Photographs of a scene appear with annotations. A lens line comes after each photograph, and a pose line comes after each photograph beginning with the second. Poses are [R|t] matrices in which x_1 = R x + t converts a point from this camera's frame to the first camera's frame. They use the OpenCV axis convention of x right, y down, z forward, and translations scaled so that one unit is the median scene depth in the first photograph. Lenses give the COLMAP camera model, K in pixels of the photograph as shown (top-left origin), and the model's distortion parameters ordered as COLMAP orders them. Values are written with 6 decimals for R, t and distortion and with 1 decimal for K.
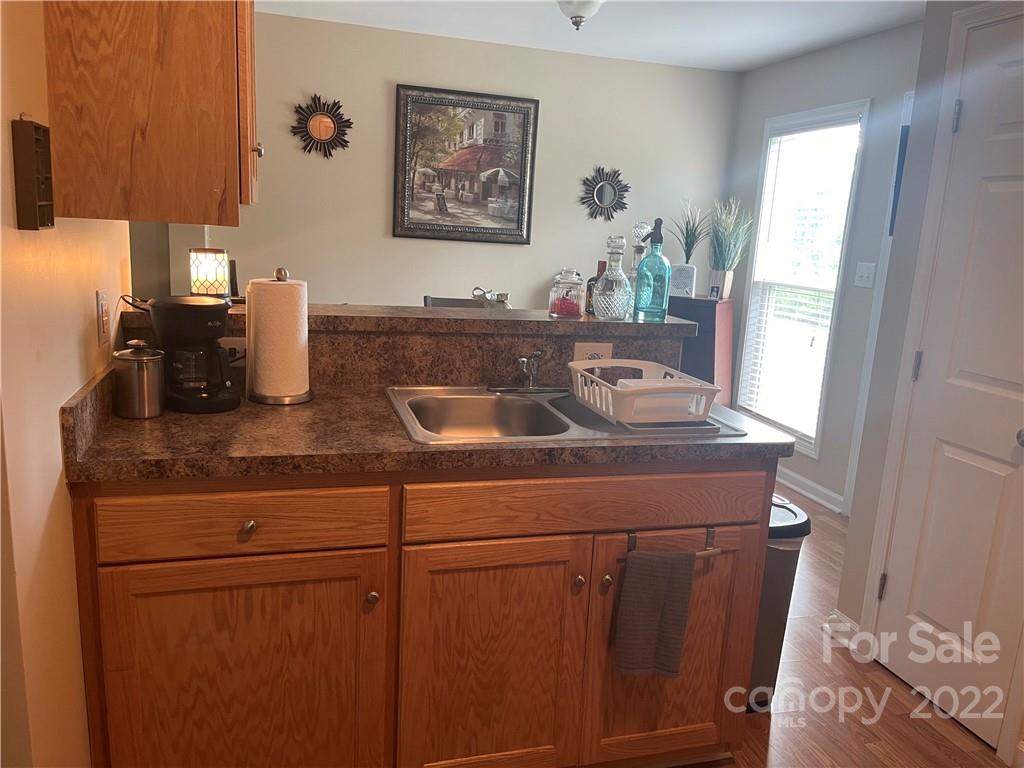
lens RADIAL K [[773.4, 0, 506.5], [0, 773.4, 387.3], [0, 0, 1]] dist [0.034481, -0.050652]
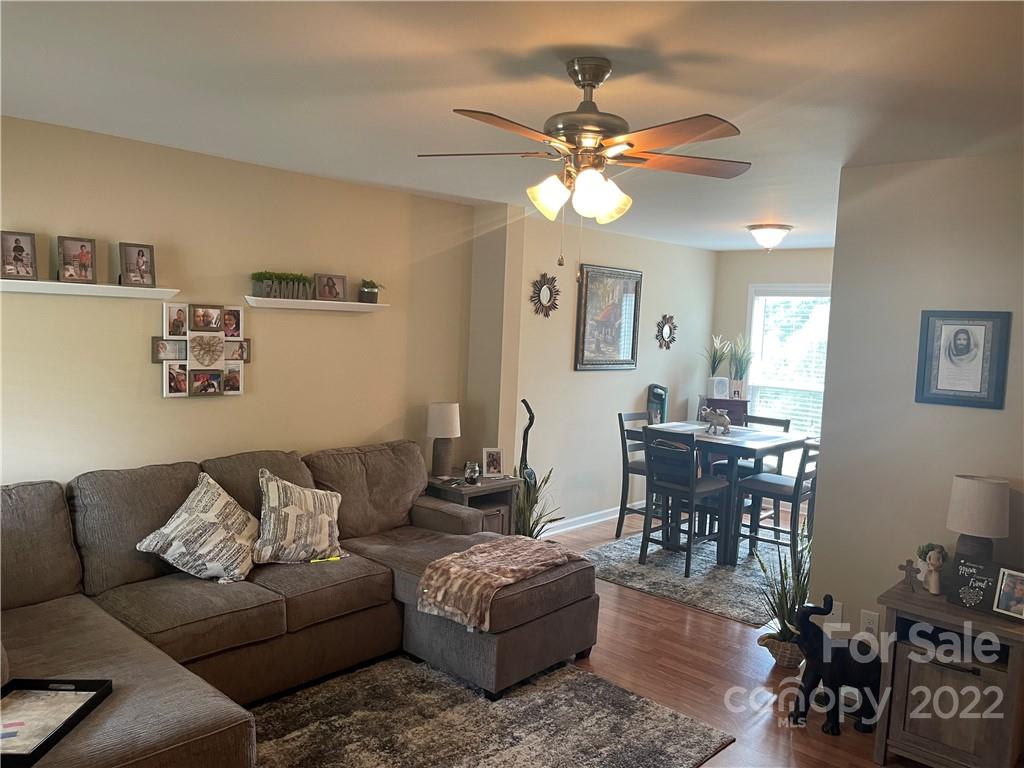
lens RADIAL K [[773.4, 0, 505.3], [0, 773.4, 384.6], [0, 0, 1]] dist [0.034481, -0.050652]
pose [[0.864377, -0.061977, 0.499010, -0.945196], [0.107069, 0.992303, -0.062219, -0.102544], [-0.491313, 0.107209, 0.864360, -0.103563]]
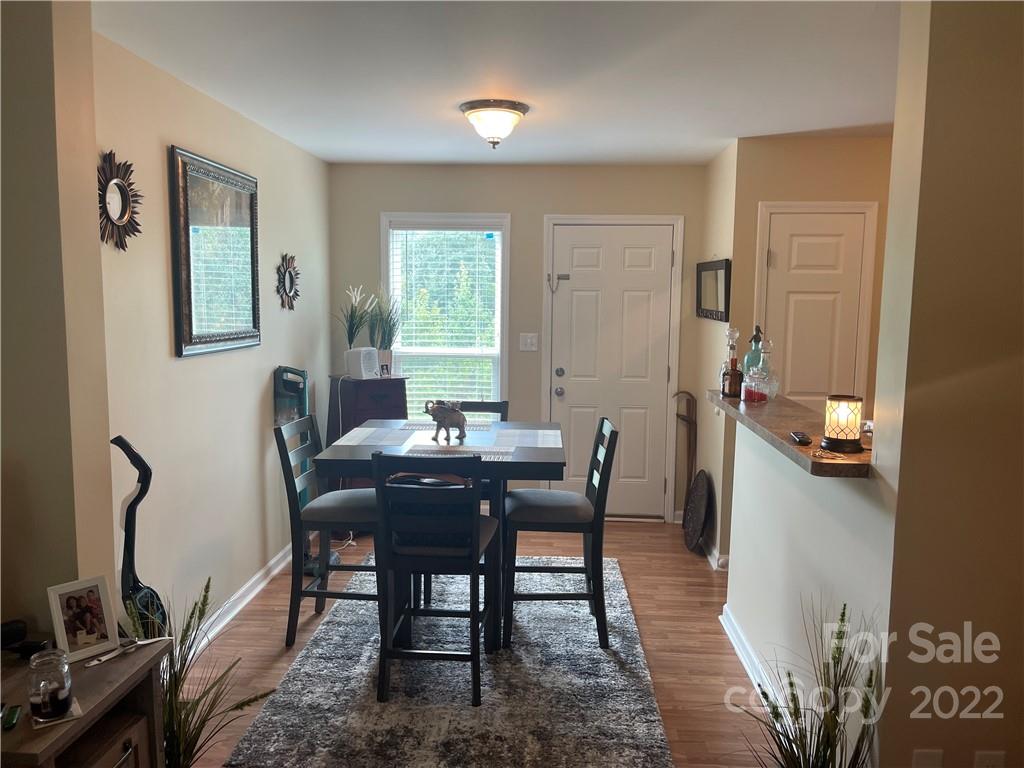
lens RADIAL K [[773.4, 0, 516.3], [0, 773.4, 381.5], [0, 0, 1]] dist [0.034481, -0.050652]
pose [[0.334871, -0.156108, 0.929242, -0.709840], [0.195989, 0.976152, 0.093360, -0.183395], [-0.921656, 0.150857, 0.357481, 0.486206]]
